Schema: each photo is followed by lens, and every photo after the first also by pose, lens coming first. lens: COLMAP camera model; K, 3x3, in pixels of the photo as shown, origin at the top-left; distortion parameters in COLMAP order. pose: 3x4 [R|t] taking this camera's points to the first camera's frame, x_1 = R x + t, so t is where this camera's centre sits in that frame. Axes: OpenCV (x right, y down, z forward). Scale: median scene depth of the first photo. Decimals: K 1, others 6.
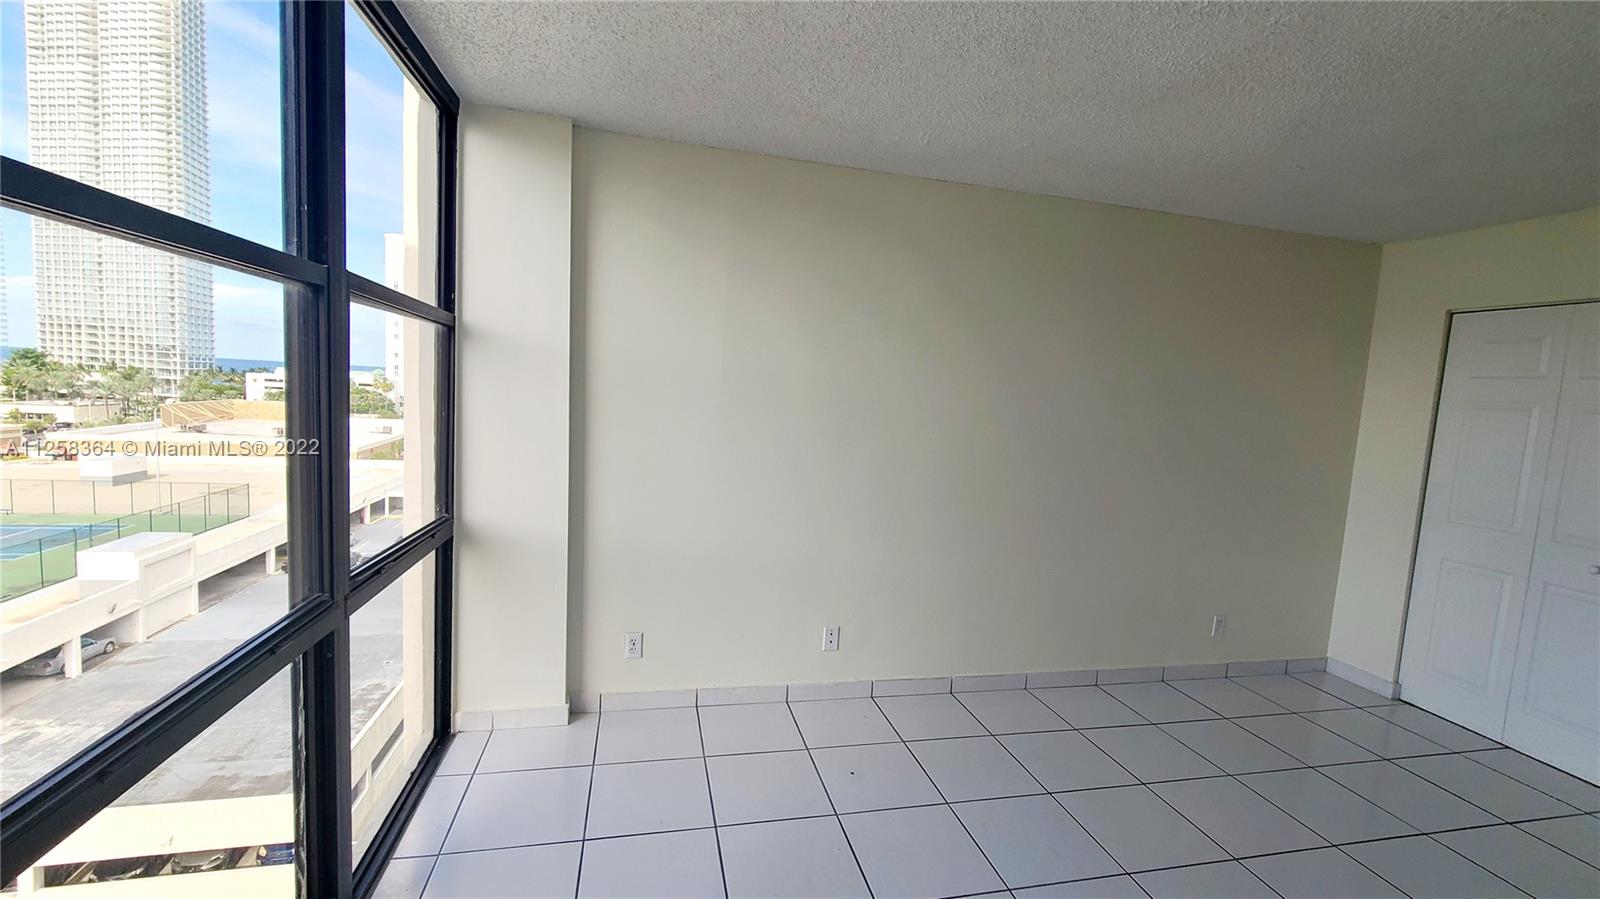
lens RADIAL K [[654.6, 0, 801.5], [0, 654.6, 452.3], [0, 0, 1]] dist [0.000427, -0.000306]
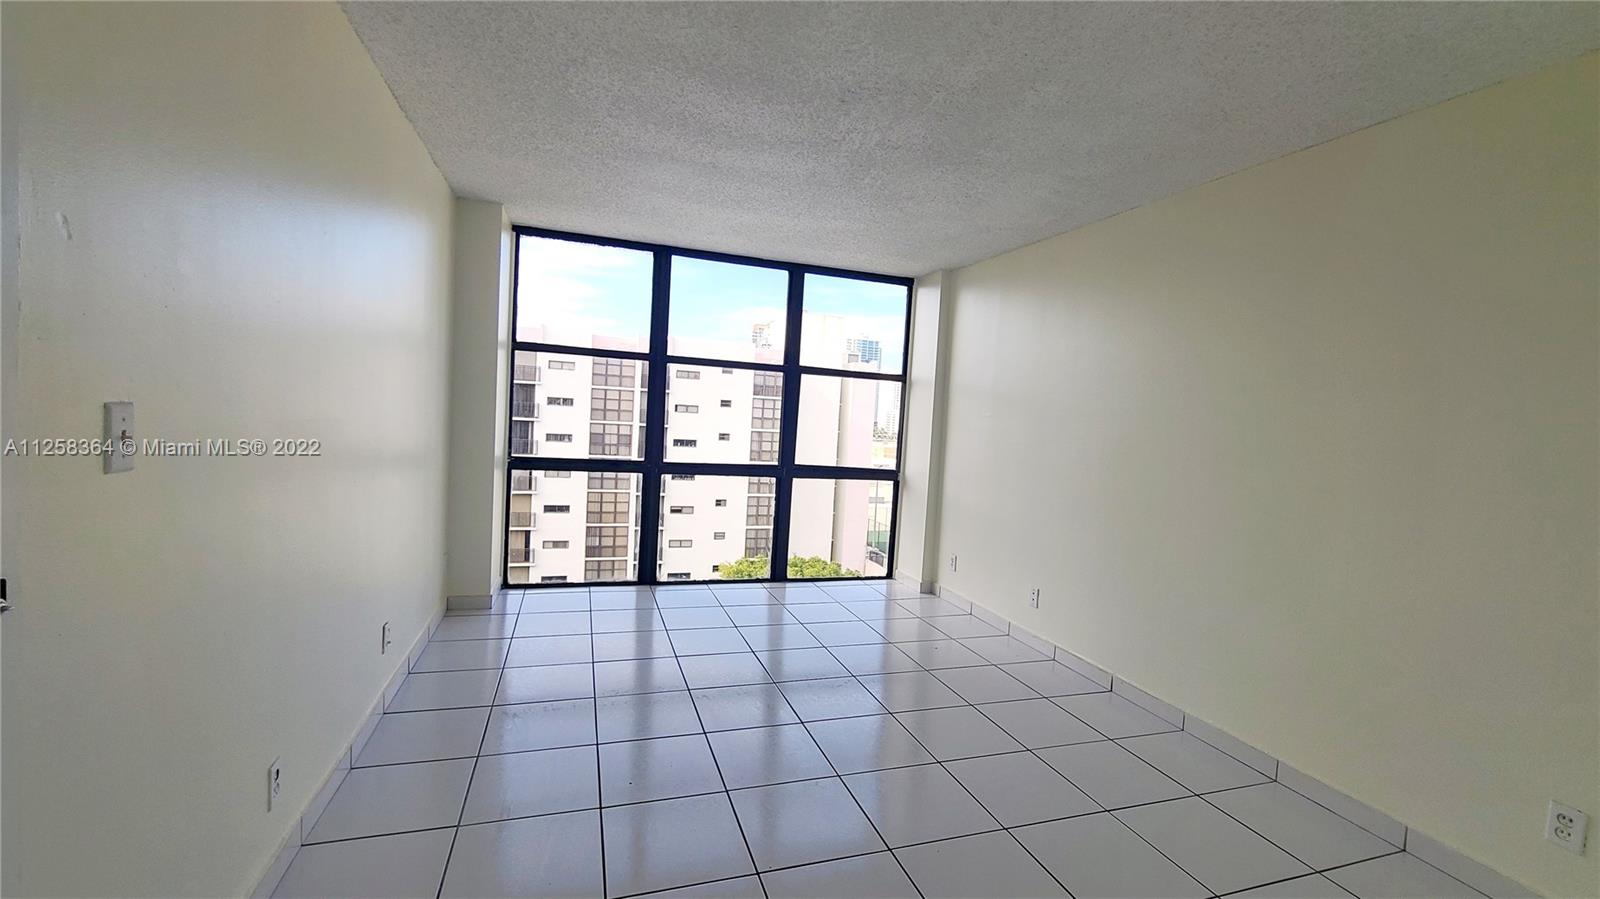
lens RADIAL K [[654.6, 0, 801.5], [0, 654.6, 452.3], [0, 0, 1]] dist [0.000427, -0.000306]
pose [[0.098463, 0.005393, -0.995126, 0.099587], [-0.146365, 0.989189, -0.009121, 0.006540], [0.984318, 0.146550, 0.098188, 0.030418]]
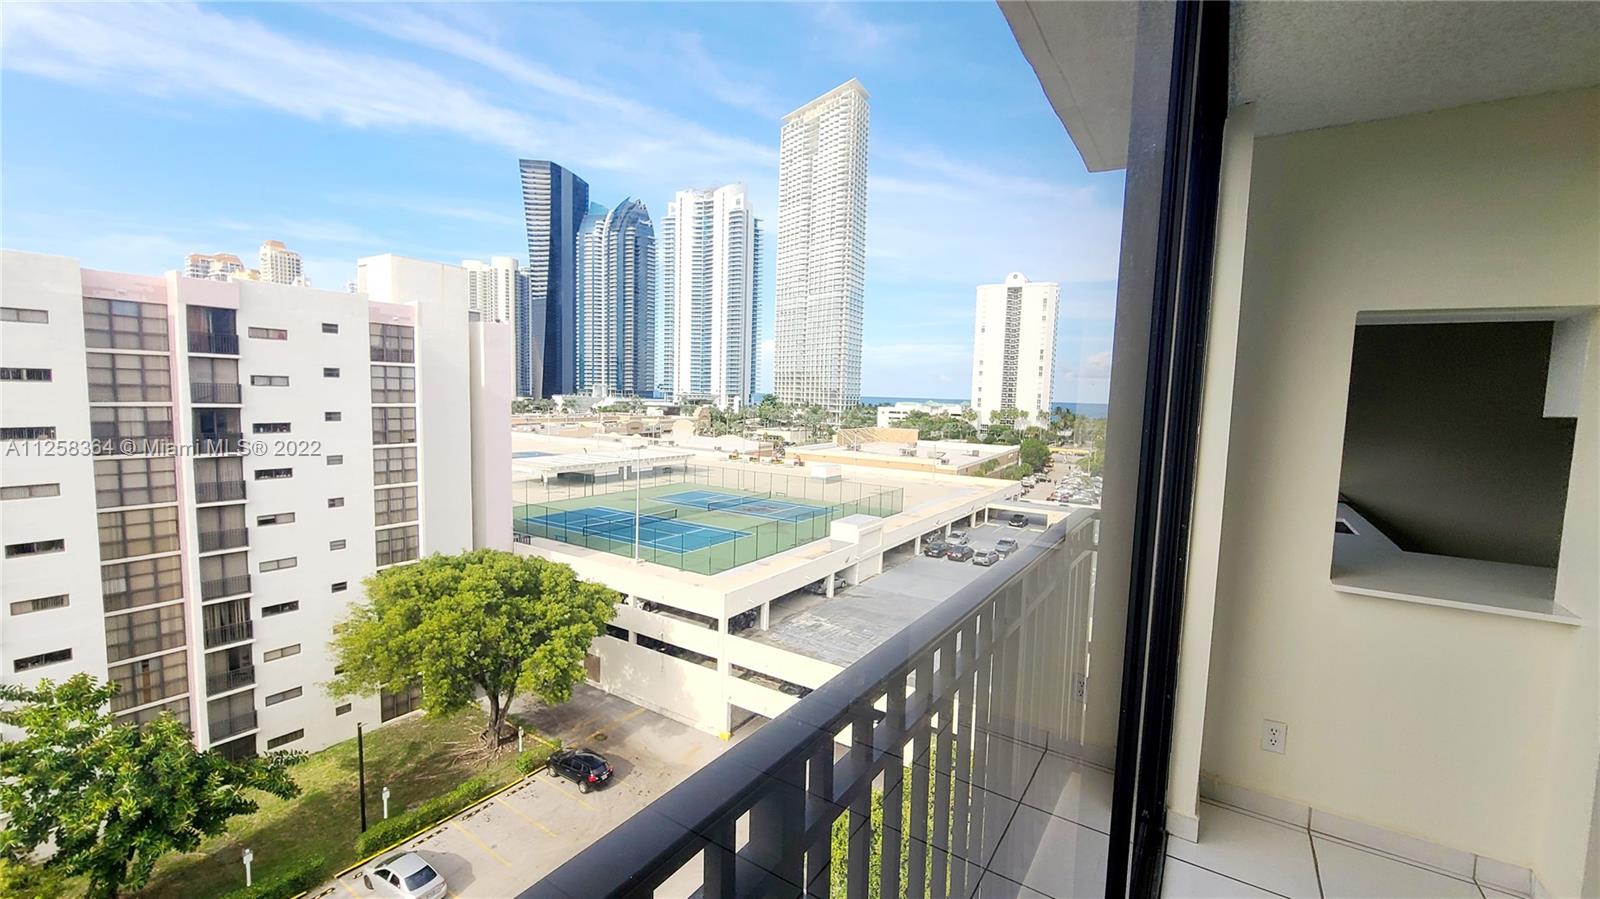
lens RADIAL K [[654.6, 0, 801.5], [0, 654.6, 452.3], [0, 0, 1]] dist [0.000427, -0.000306]
pose [[0.690931, 0.029536, -0.722317, -0.002143], [-0.060422, 0.998028, -0.016987, 0.015451], [0.720391, 0.055381, 0.691354, -0.179956]]
